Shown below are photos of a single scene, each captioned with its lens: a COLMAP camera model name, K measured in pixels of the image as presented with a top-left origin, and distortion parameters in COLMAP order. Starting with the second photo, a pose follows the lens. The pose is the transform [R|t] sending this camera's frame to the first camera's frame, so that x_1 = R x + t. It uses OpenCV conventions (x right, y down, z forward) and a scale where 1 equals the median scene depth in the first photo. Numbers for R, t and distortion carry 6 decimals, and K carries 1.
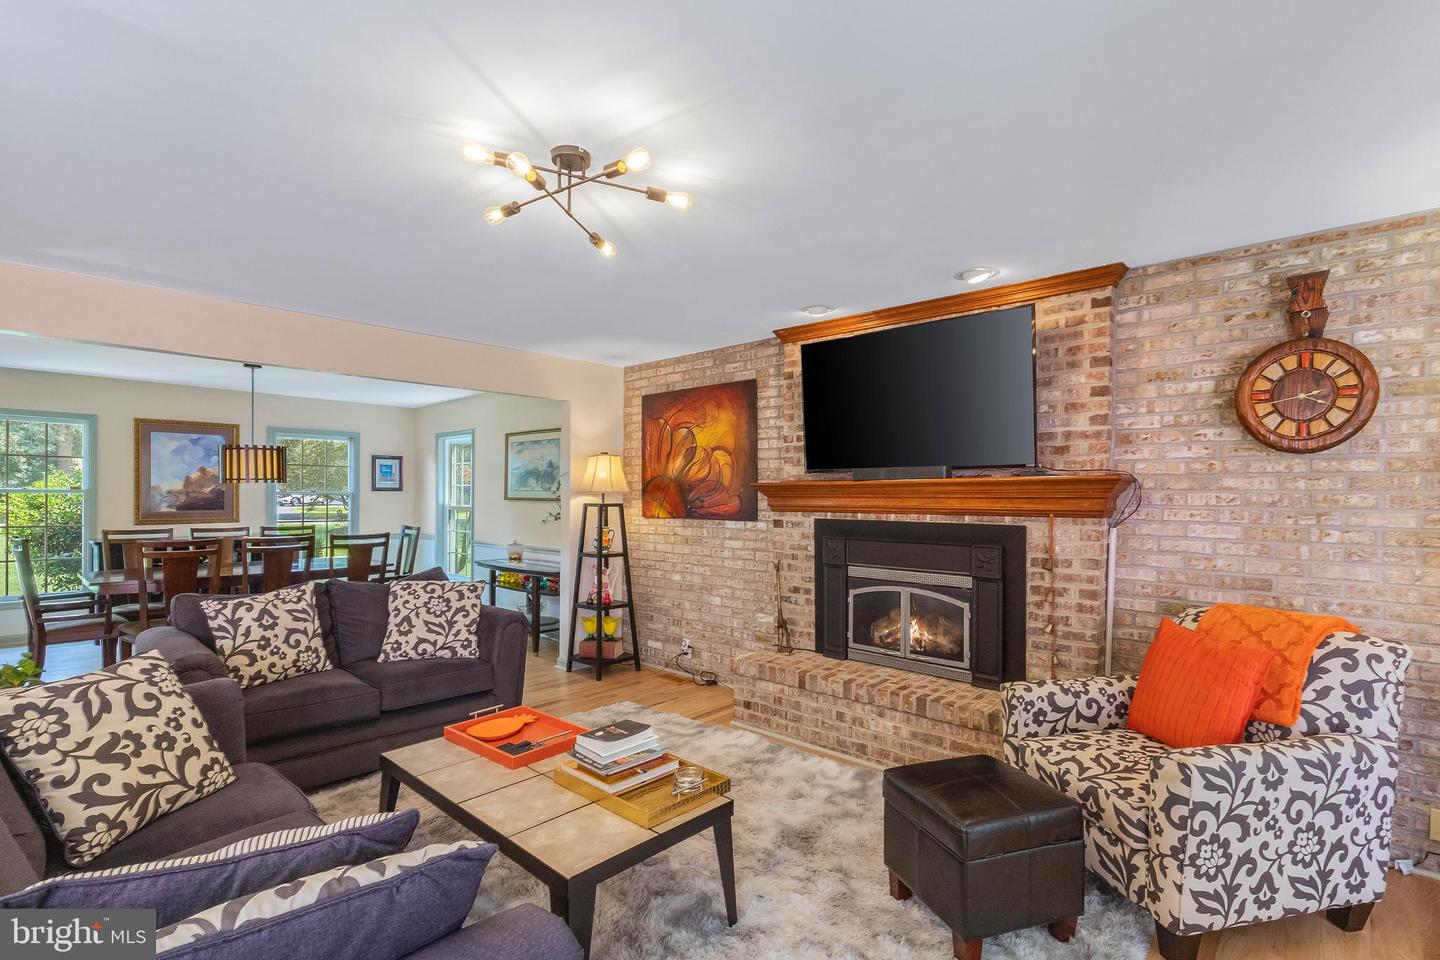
lens RADIAL K [[678.9, 0, 714.1], [0, 678.9, 489.8], [0, 0, 1]] dist [0.005195, 0.000989]
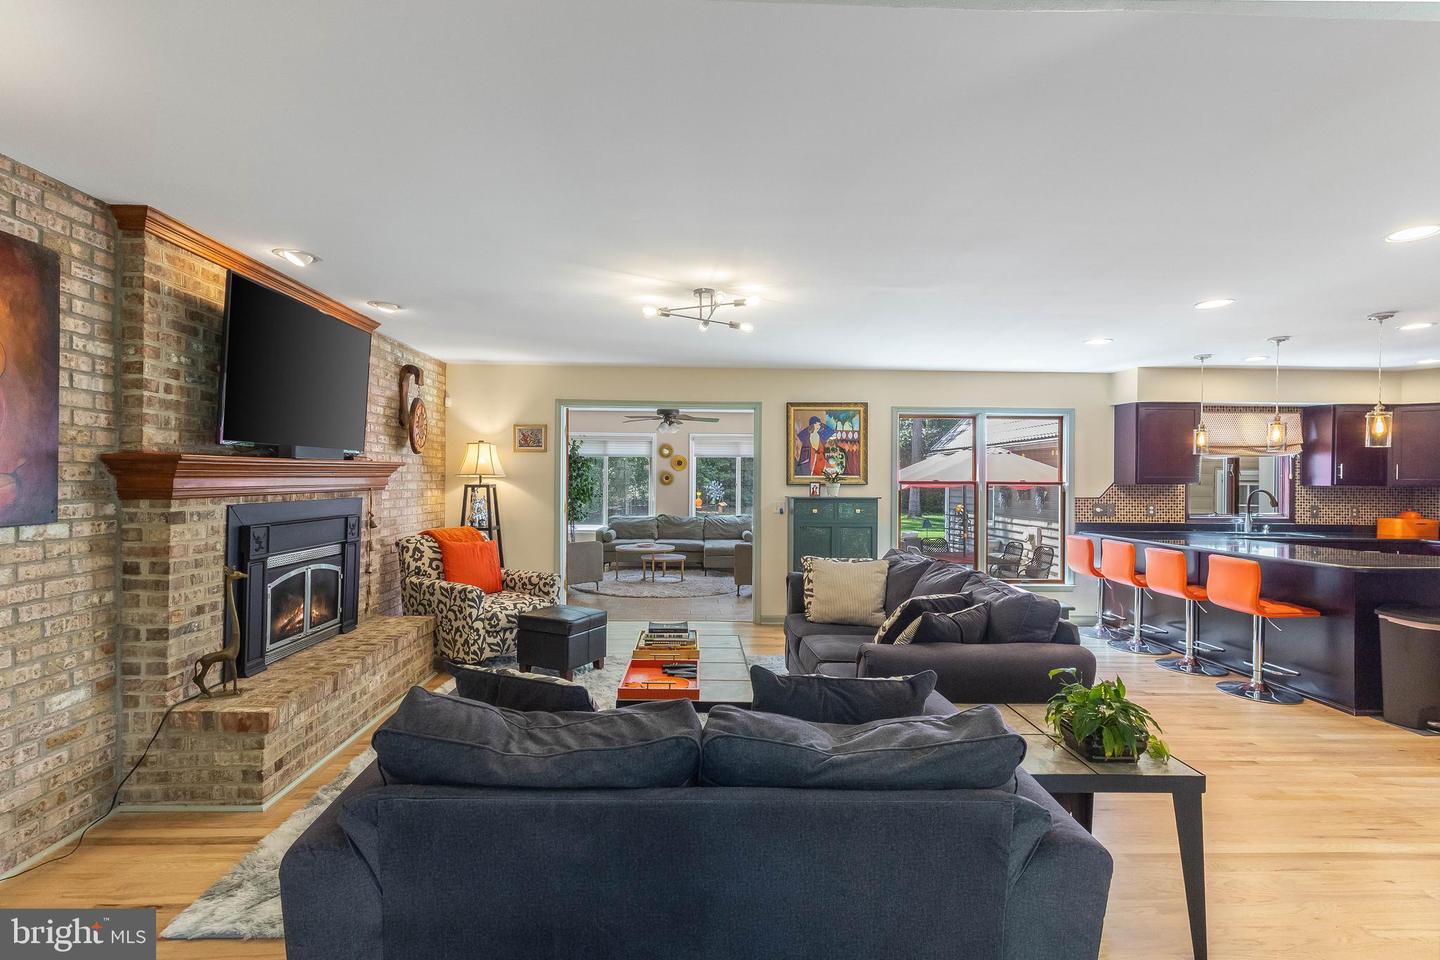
lens RADIAL K [[669.7, 0, 716.9], [0, 669.7, 483.7], [0, 0, 1]] dist [0.002895, 0.000271]
pose [[-0.708402, -0.014219, 0.705666, -0.739809], [-0.014131, 0.999882, 0.005961, 0.006181], [-0.705667, -0.005749, -0.708520, 1.114627]]
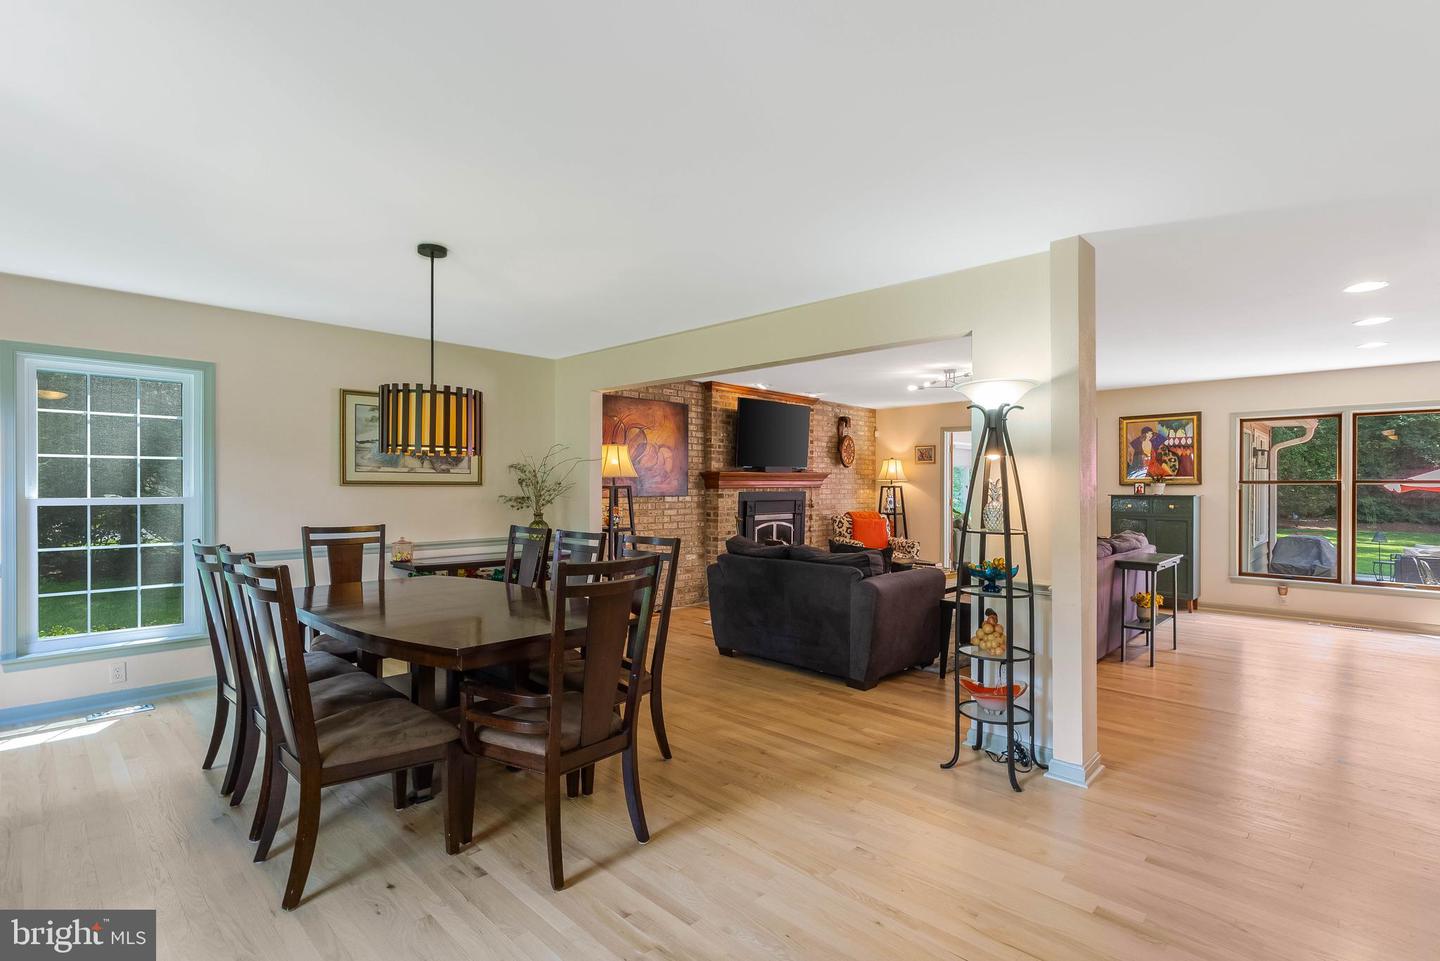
lens RADIAL K [[678.9, 0, 714.1], [0, 678.9, 490.3], [0, 0, 1]] dist [0.005195, 0.000989]
pose [[0.020453, -0.011496, 0.999725, -1.651796], [-0.007217, 0.999906, 0.011646, 0.016164], [-0.999765, -0.007453, 0.020368, 1.003773]]
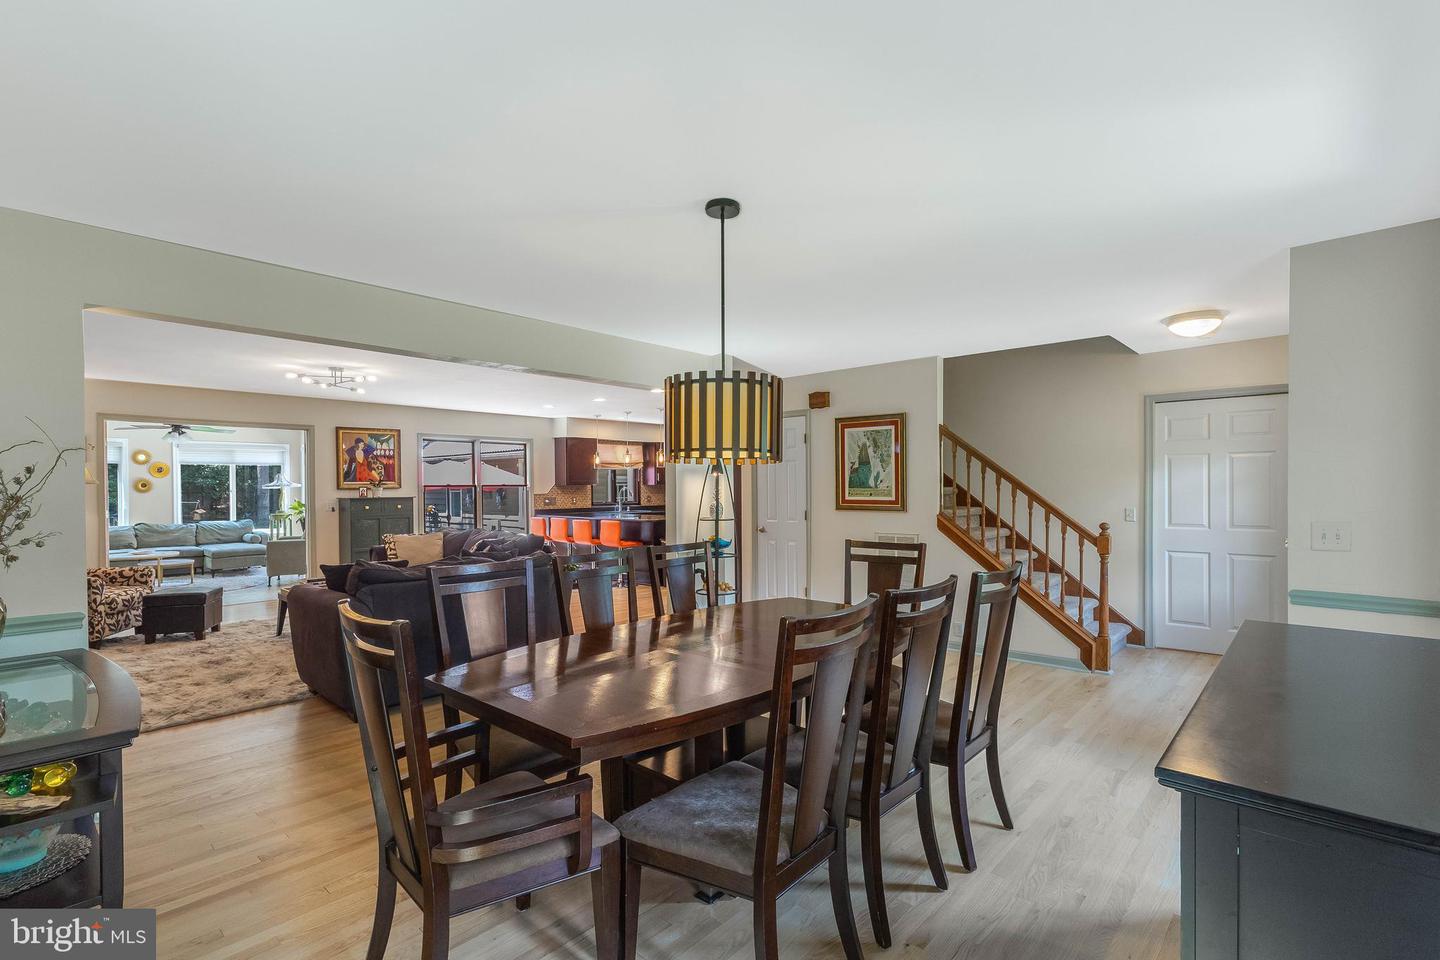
lens RADIAL K [[678.9, 0, 714.1], [0, 678.9, 489.8], [0, 0, 1]] dist [0.005195, 0.000989]
pose [[-0.999999, 0.000883, 0.000691, -0.900839], [0.000886, 0.999991, 0.004133, 0.009890], [-0.000687, 0.004134, -0.999991, 1.936527]]
